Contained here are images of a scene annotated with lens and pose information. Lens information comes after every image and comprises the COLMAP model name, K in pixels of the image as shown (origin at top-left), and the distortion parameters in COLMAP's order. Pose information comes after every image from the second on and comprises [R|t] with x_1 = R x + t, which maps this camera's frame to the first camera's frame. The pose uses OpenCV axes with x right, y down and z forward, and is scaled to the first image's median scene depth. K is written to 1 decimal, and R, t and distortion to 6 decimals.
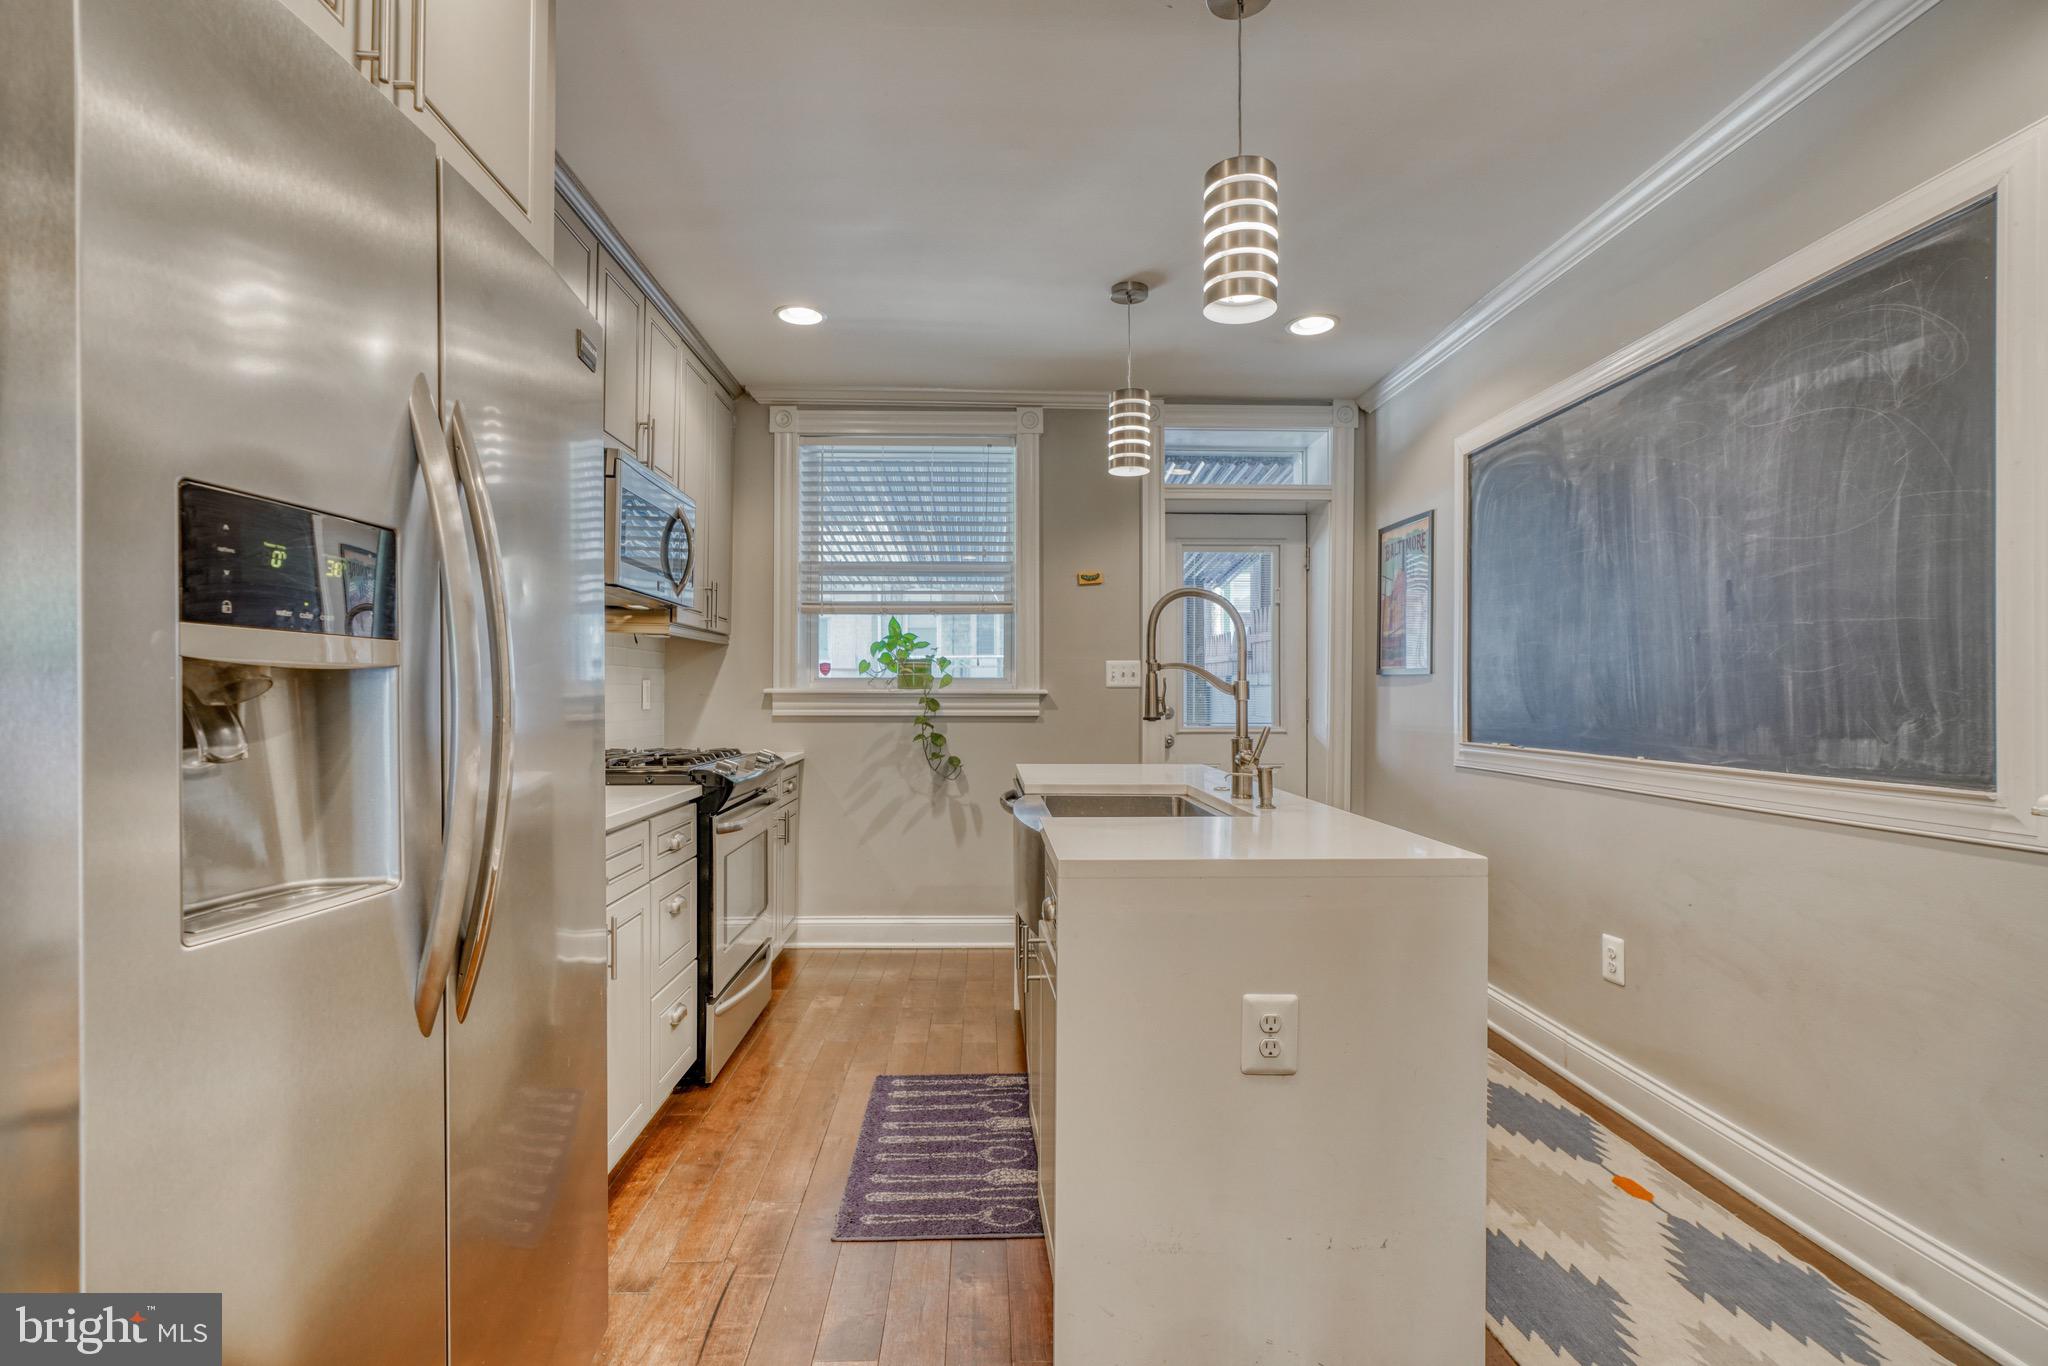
lens RADIAL K [[940.8, 0, 1013.3], [0, 940.8, 692.2], [0, 0, 1]] dist [-0.008403, 0.000550]
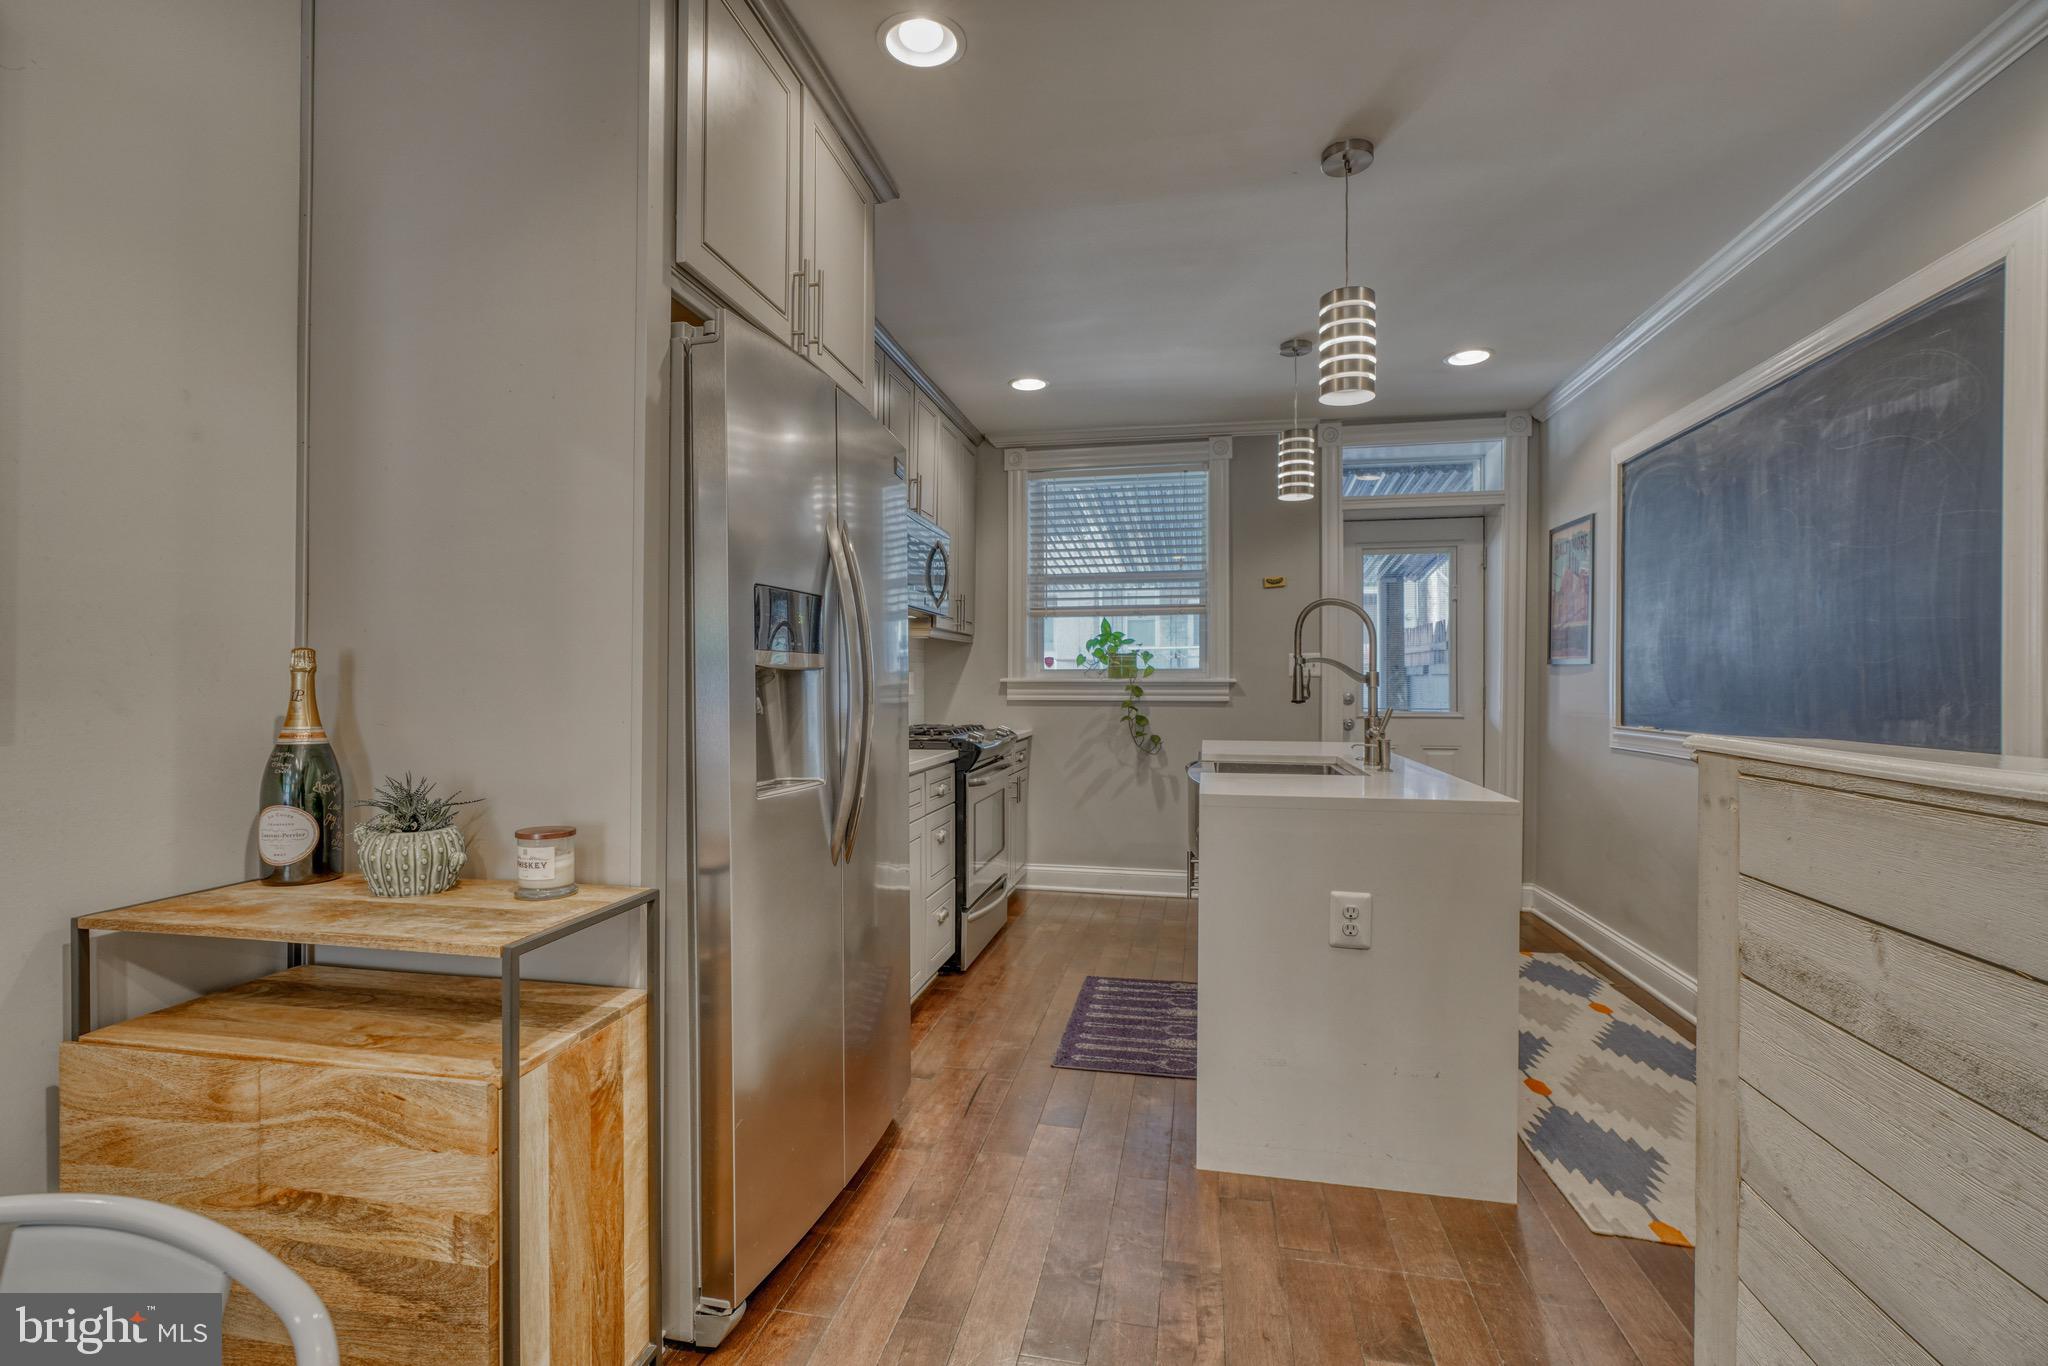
lens RADIAL K [[913.8, 0, 1014.7], [0, 913.8, 688.9], [0, 0, 1]] dist [-0.005236, 0.000168]
pose [[0.971982, 0.000743, -0.235054, 0.048618], [0.001321, 0.999962, 0.008624, -0.000317], [0.235052, -0.008693, 0.971944, -0.223120]]
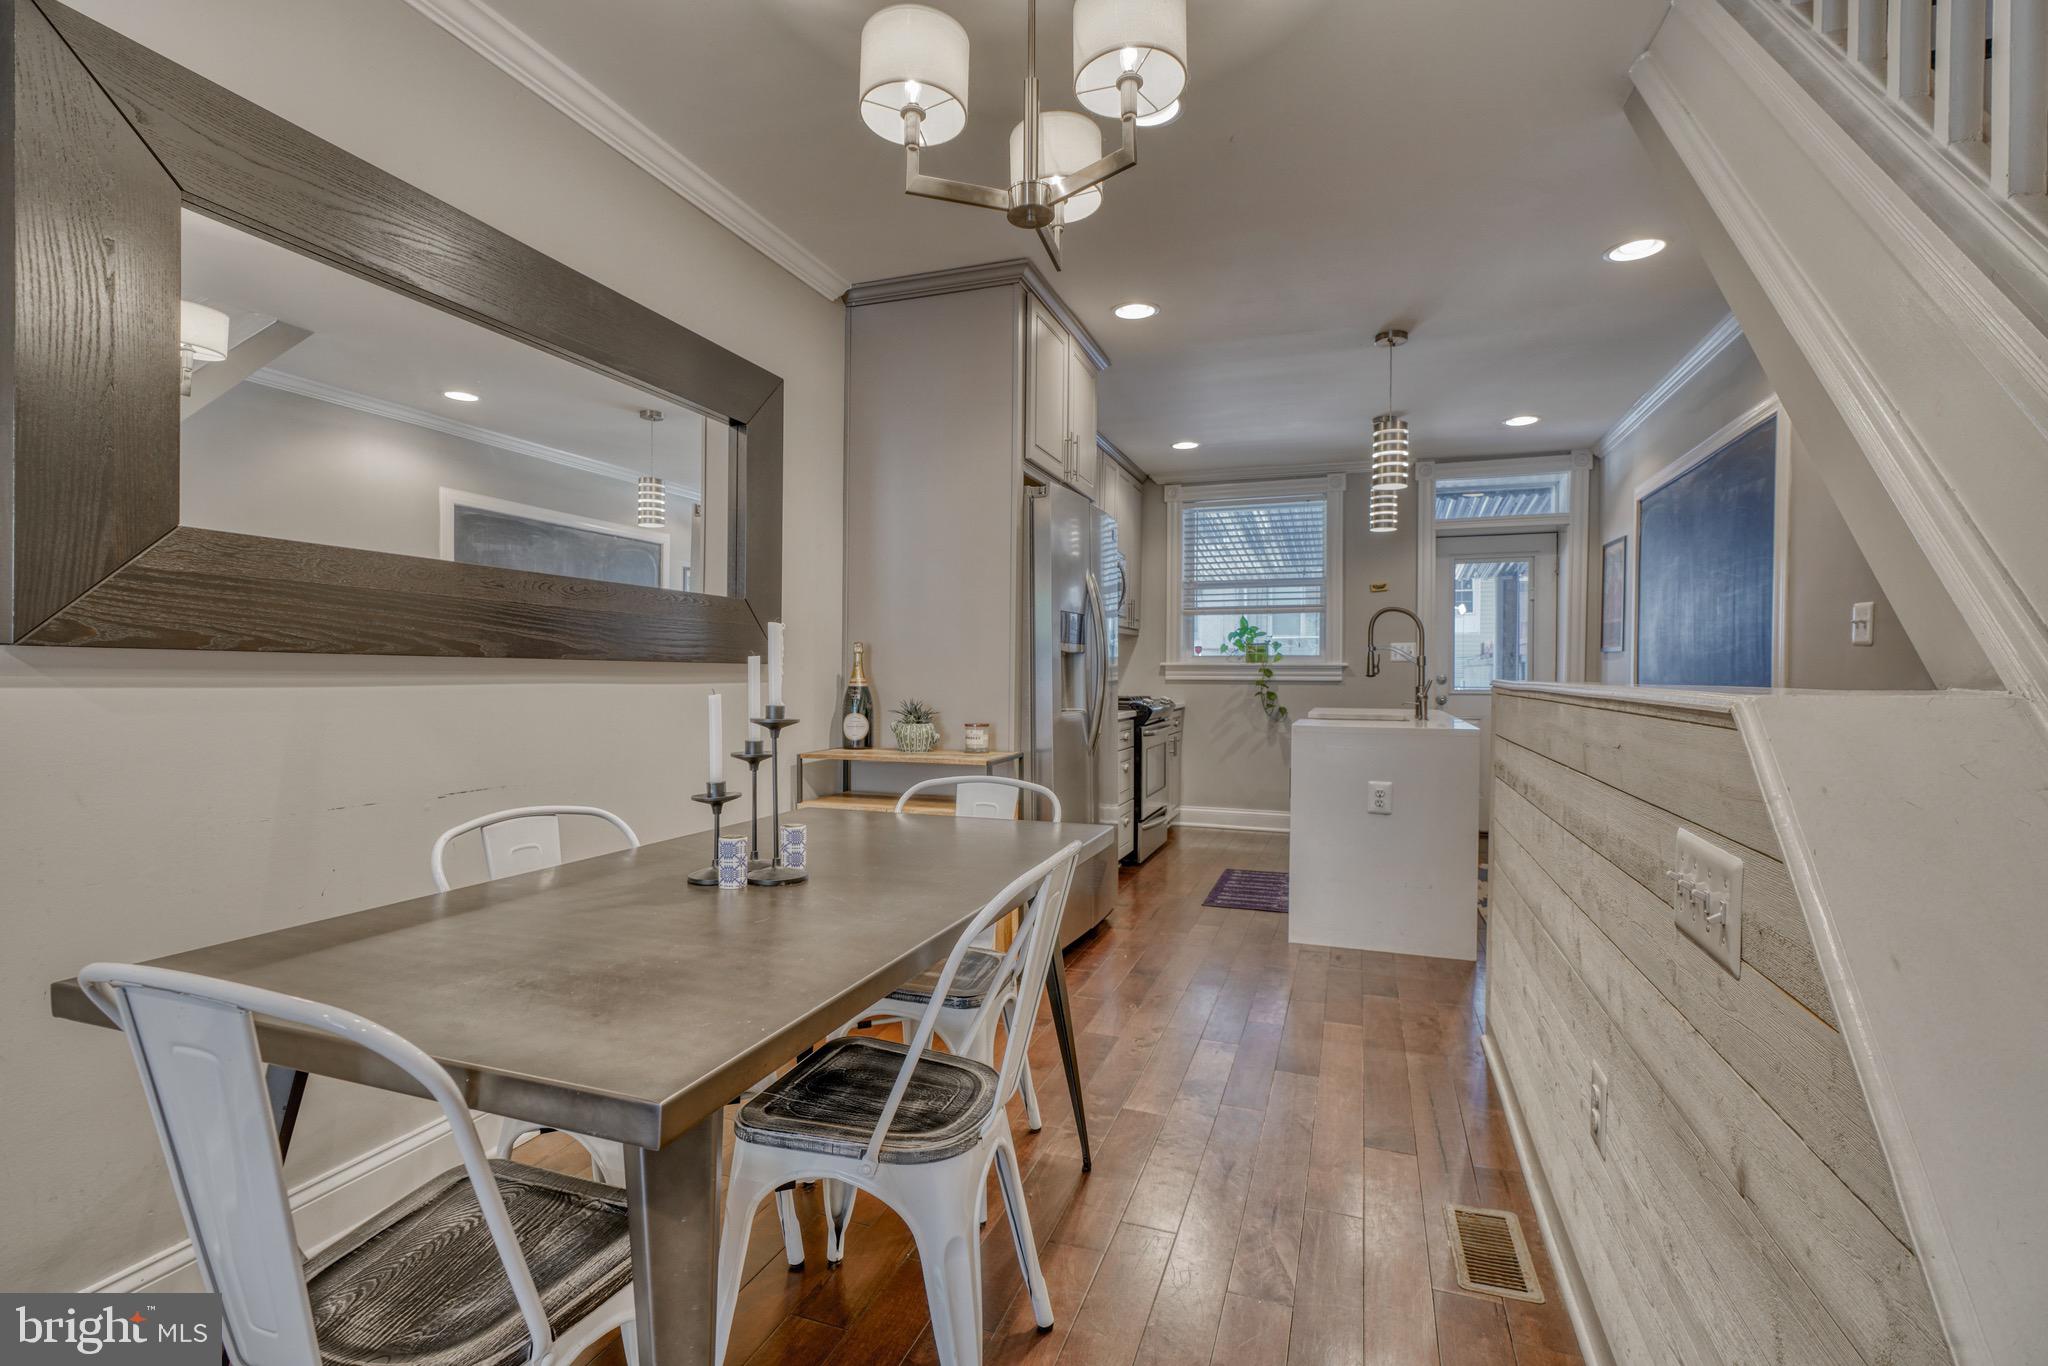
lens RADIAL K [[940.8, 0, 1013.3], [0, 940.8, 692.2], [0, 0, 1]] dist [-0.008403, 0.000550]
pose [[0.926200, 0.009739, -0.376907, 0.146054], [-0.001431, 0.999750, 0.022317, 0.014871], [0.377030, -0.020131, 0.925982, -0.787420]]
